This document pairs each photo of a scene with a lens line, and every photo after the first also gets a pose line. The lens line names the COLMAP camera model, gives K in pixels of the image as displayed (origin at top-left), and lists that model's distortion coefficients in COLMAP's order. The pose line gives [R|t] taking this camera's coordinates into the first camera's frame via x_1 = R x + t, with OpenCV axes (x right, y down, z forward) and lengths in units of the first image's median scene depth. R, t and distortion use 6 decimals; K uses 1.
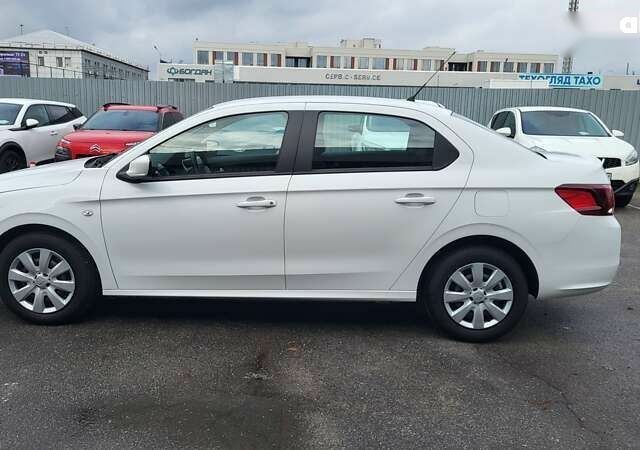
lens RADIAL K [[607.1, 0, 319.4], [0, 607.1, 226.0], [0, 0, 1]] dist [0.042998, 0.000000]
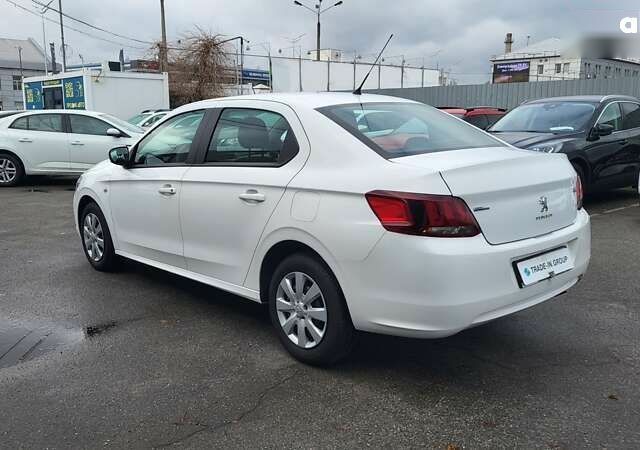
lens RADIAL K [[607.1, 0, 293.3], [0, 607.1, 222.9], [0, 0, 1]] dist [0.042998, 0.000000]
pose [[0.698306, 0.101523, -0.708564, 0.872794], [-0.112243, 0.993176, 0.031685, -0.038099], [0.706945, 0.057405, 0.704935, 0.359123]]
